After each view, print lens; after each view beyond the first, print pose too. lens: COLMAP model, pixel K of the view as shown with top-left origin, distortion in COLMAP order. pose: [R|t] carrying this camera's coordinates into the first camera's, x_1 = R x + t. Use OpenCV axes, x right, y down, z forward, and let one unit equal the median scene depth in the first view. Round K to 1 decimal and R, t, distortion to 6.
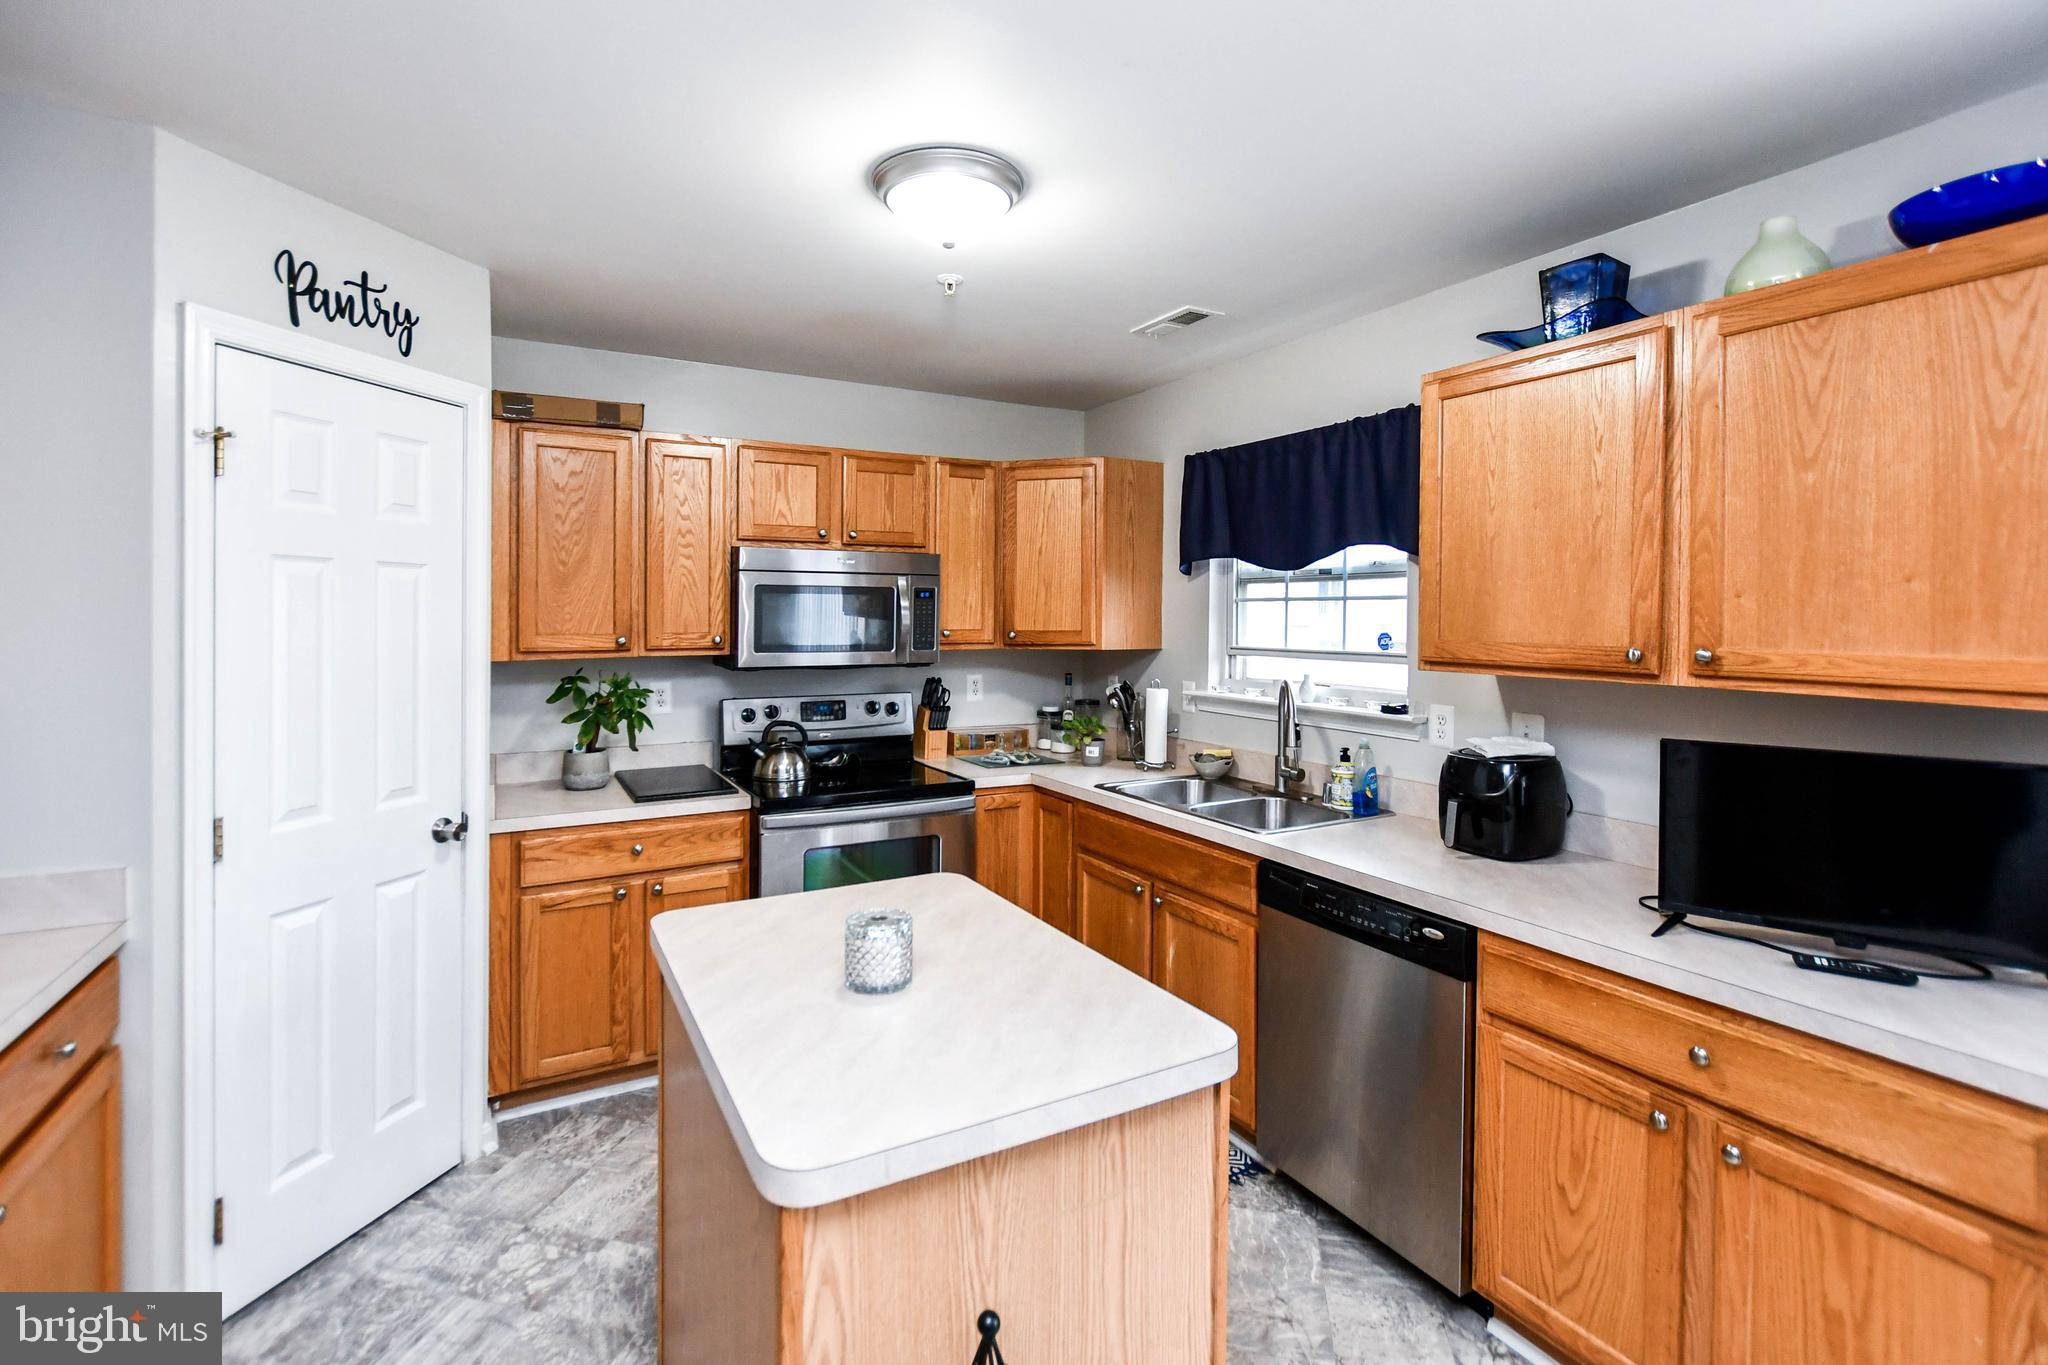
lens RADIAL K [[958.7, 0, 1002.9], [0, 958.7, 637.3], [0, 0, 1]] dist [-0.004212, 0.001652]
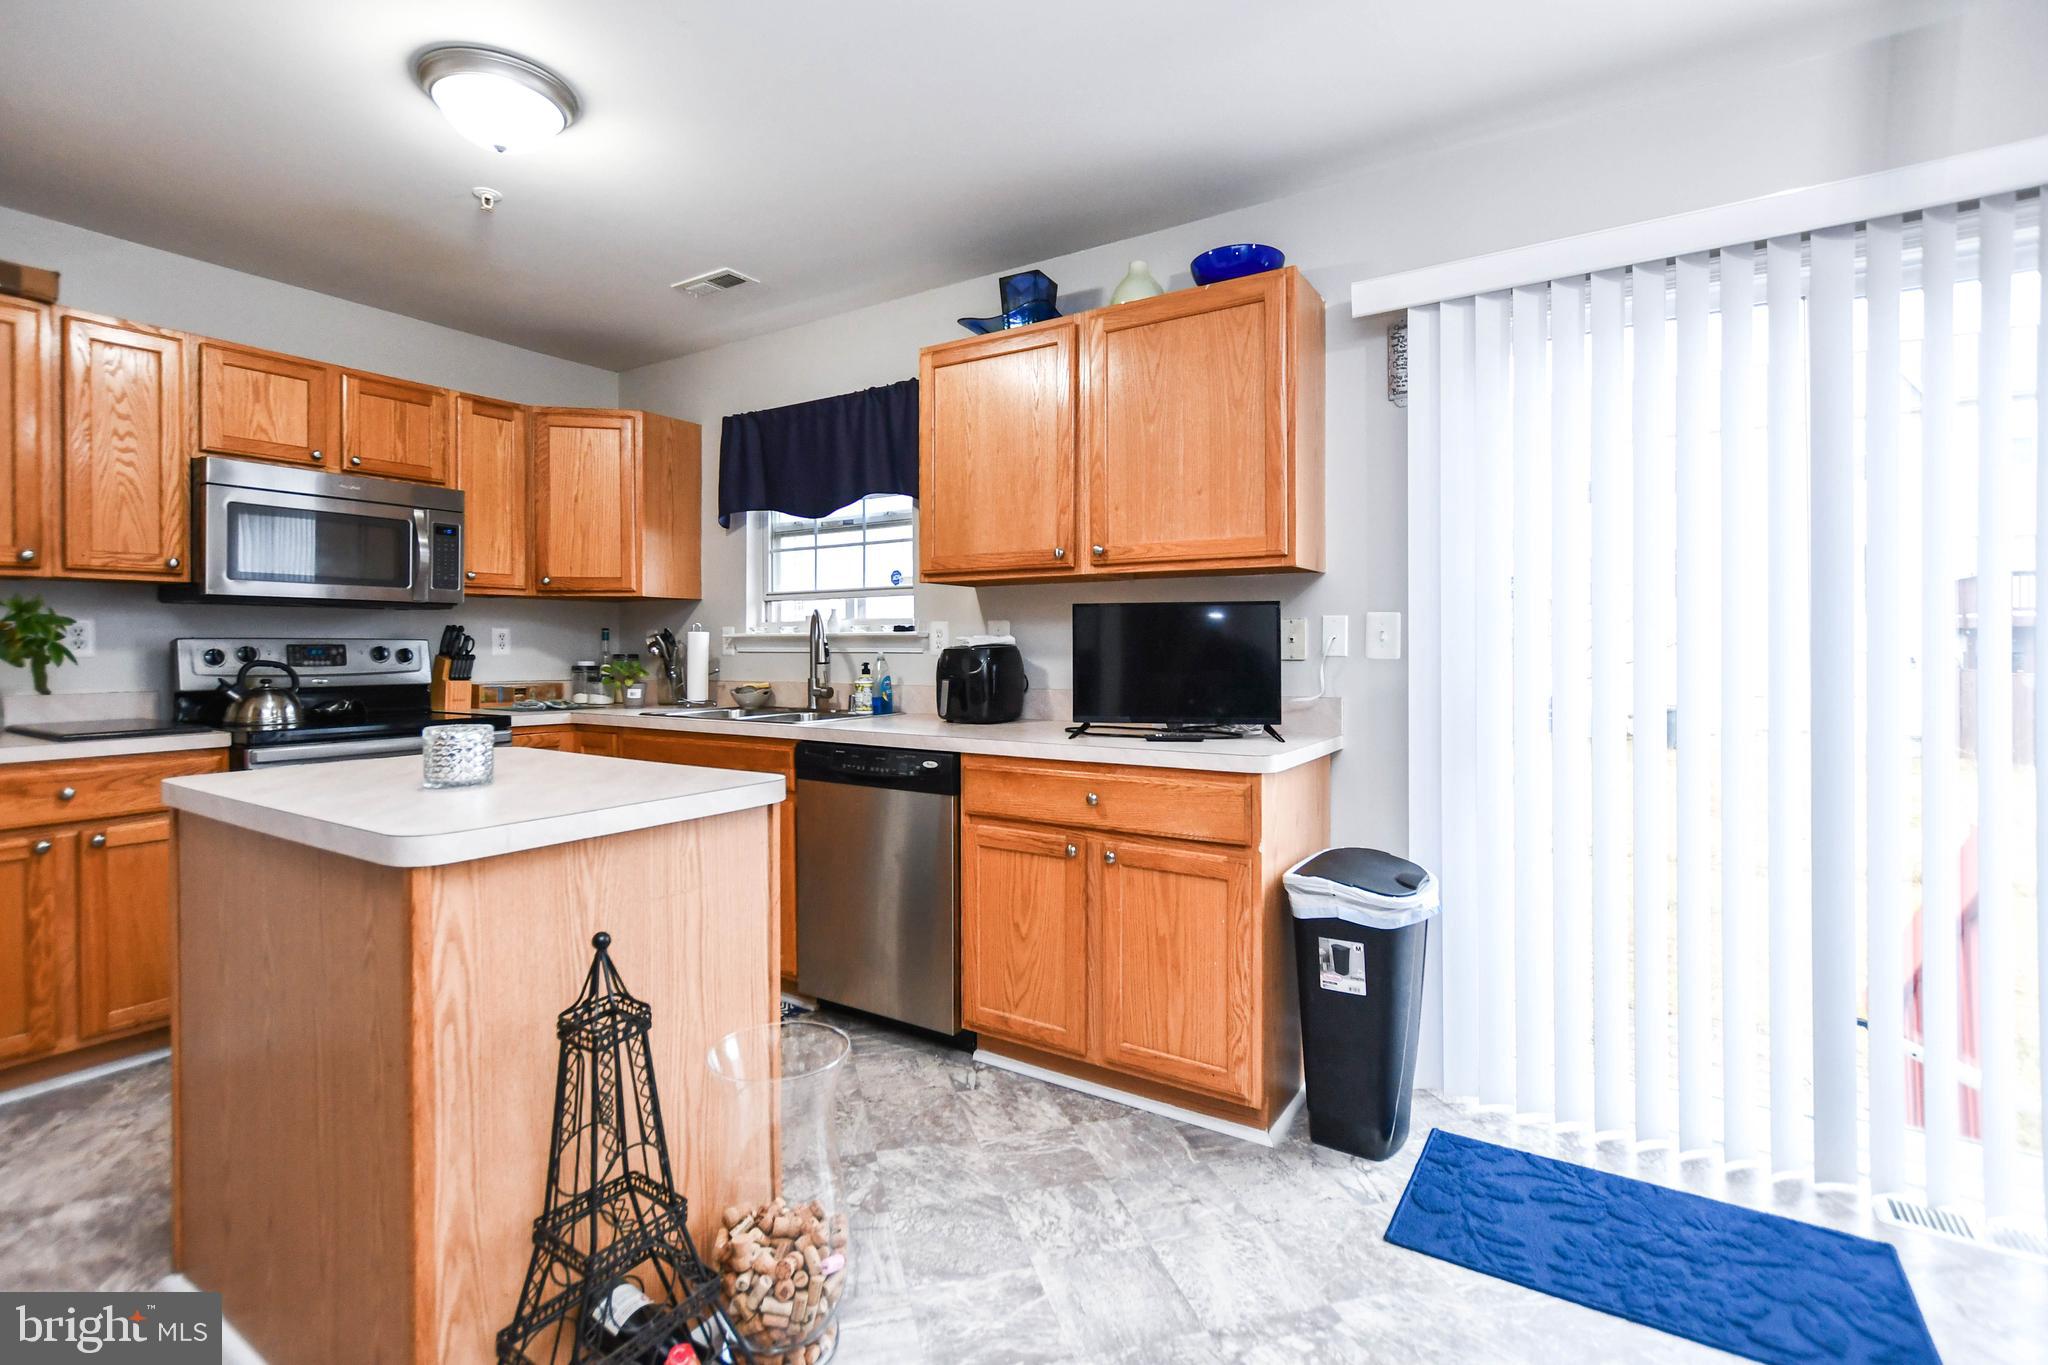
lens RADIAL K [[958.7, 0, 1017.1], [0, 958.7, 663.5], [0, 0, 1]] dist [-0.004212, 0.001652]
pose [[0.879437, -0.012085, 0.475862, -0.045286], [0.014046, 0.999901, -0.000564, 0.119522], [-0.475809, 0.007179, 0.879520, -0.139880]]
